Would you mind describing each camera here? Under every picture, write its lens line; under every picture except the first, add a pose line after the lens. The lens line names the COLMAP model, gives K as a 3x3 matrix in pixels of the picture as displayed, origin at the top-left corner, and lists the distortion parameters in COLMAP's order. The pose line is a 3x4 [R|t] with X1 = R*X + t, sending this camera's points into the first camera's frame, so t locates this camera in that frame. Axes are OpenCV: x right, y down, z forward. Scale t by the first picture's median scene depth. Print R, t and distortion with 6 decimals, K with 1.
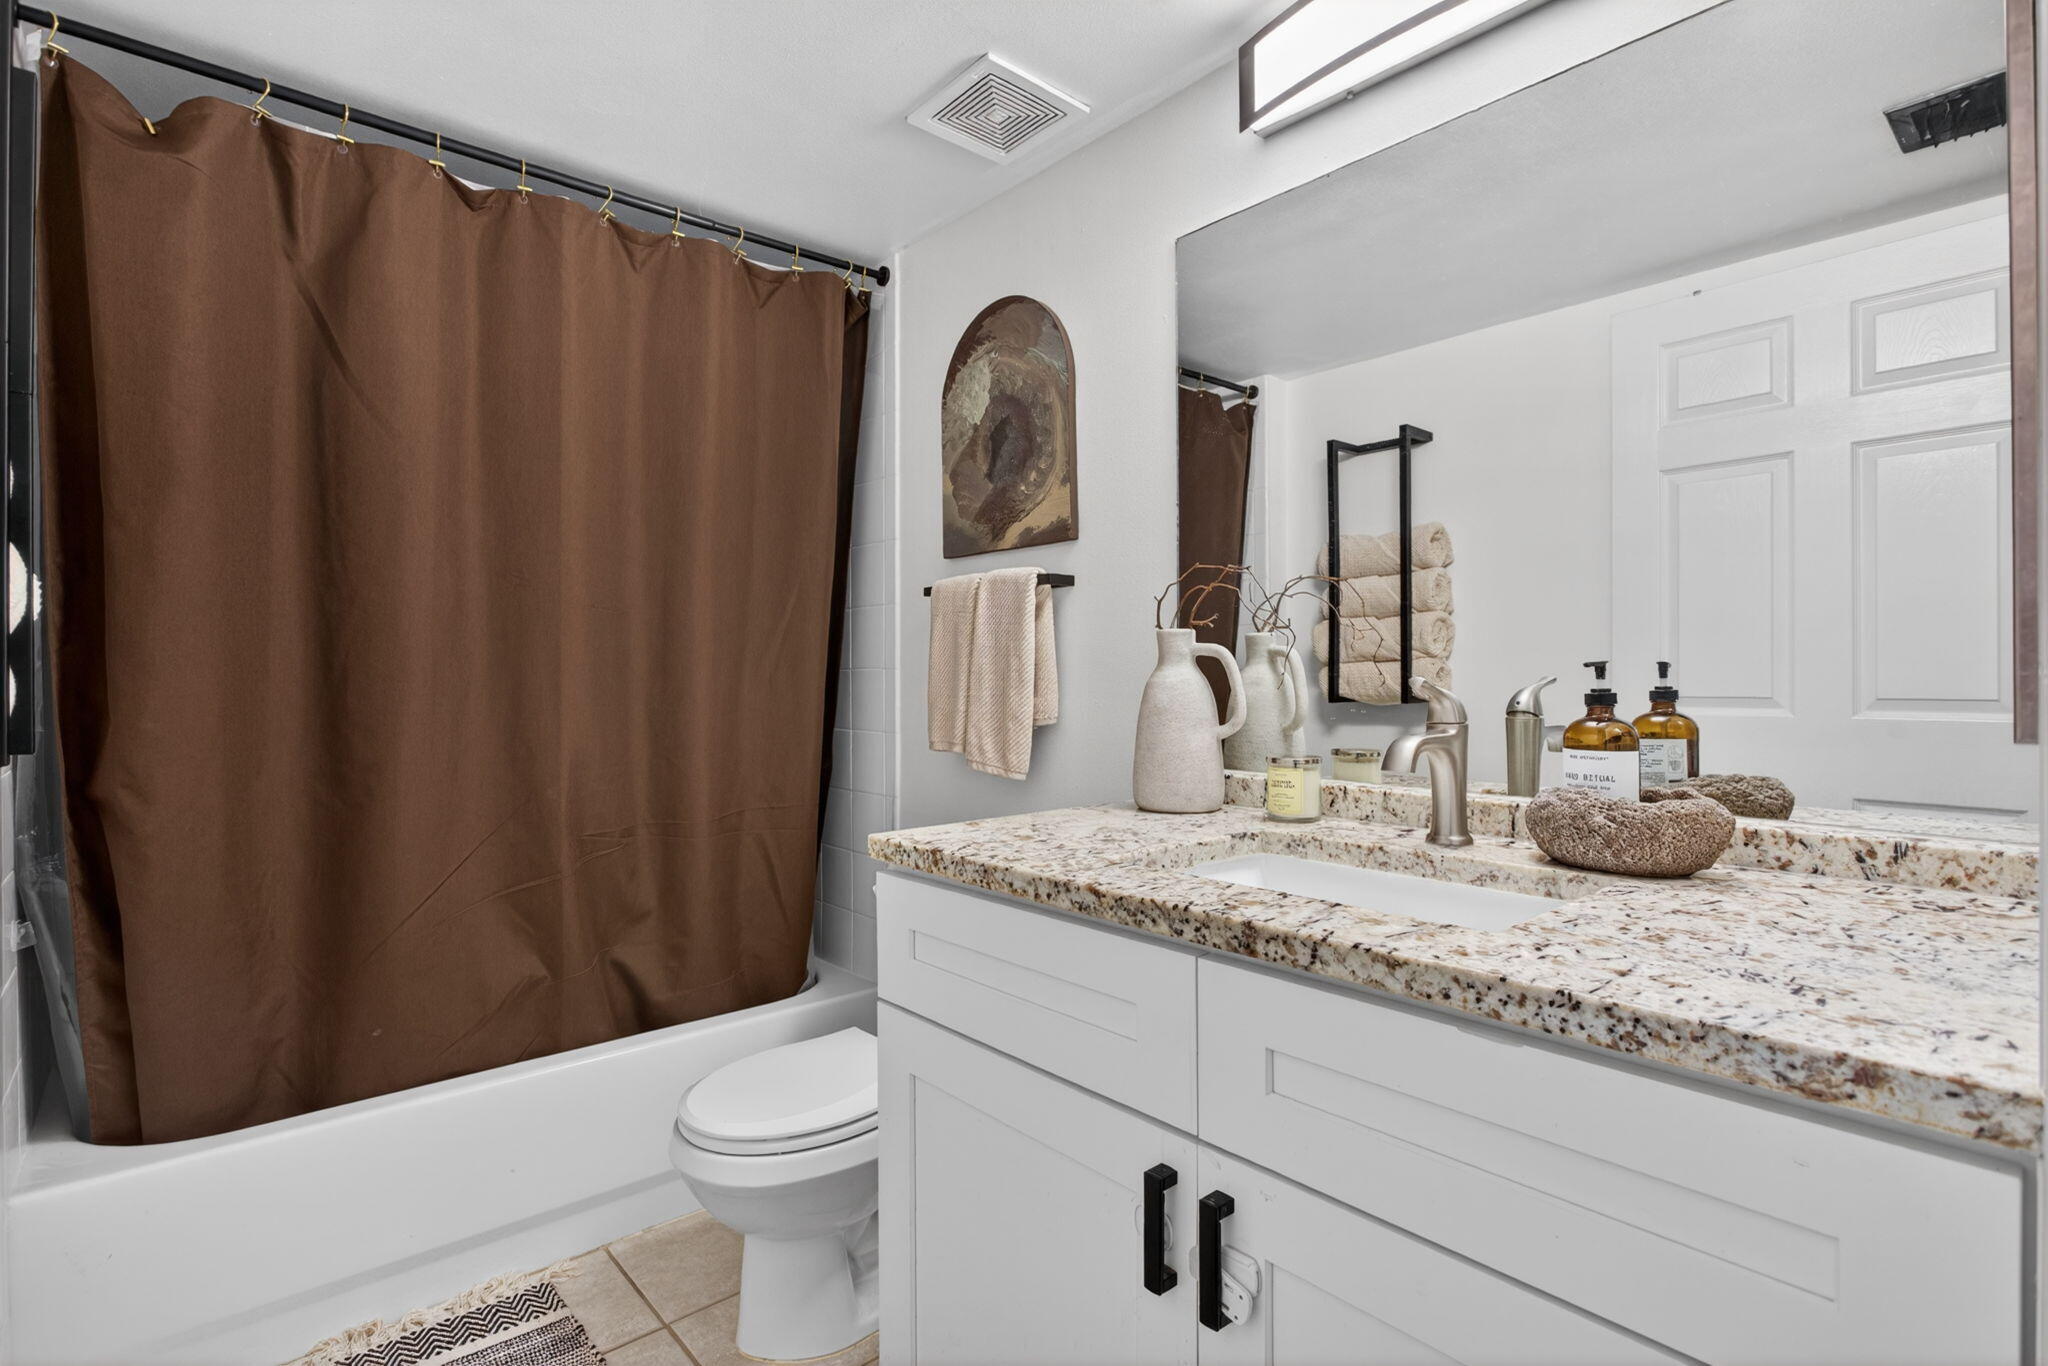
lens RADIAL K [[981.4, 0, 1024.6], [0, 981.4, 682.3], [0, 0, 1]] dist [-0.006935, -0.001022]
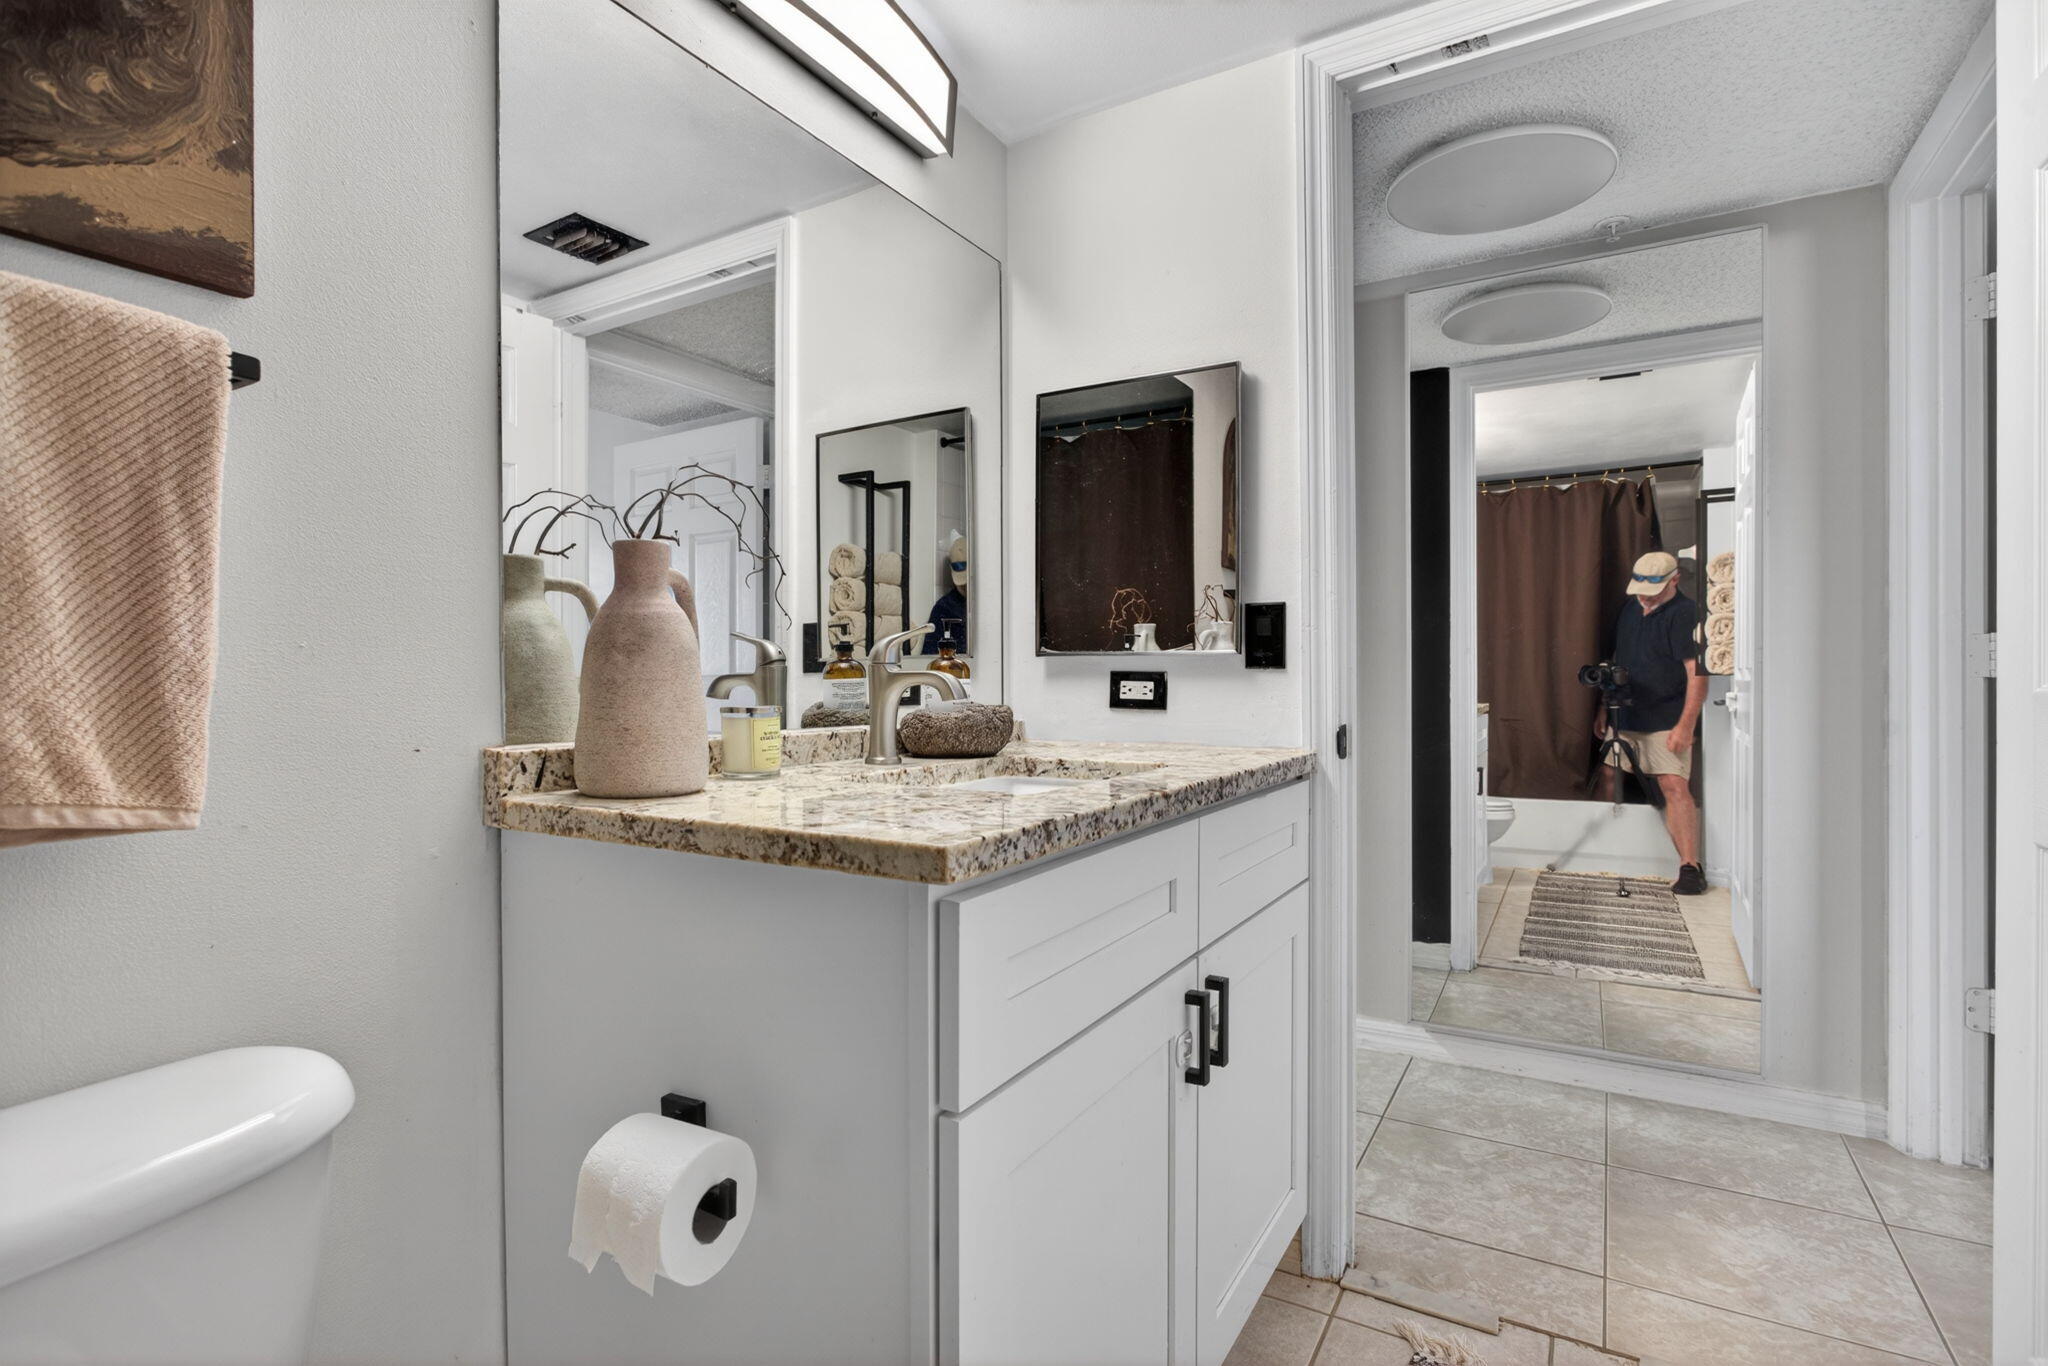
lens RADIAL K [[981.4, 0, 1024.1], [0, 981.4, 677.0], [0, 0, 1]] dist [-0.006935, -0.001022]
pose [[-0.307514, 0.004977, 0.951531, -0.757412], [0.011278, 0.999935, -0.001586, 0.060880], [-0.951477, 0.010244, -0.307550, 1.191827]]
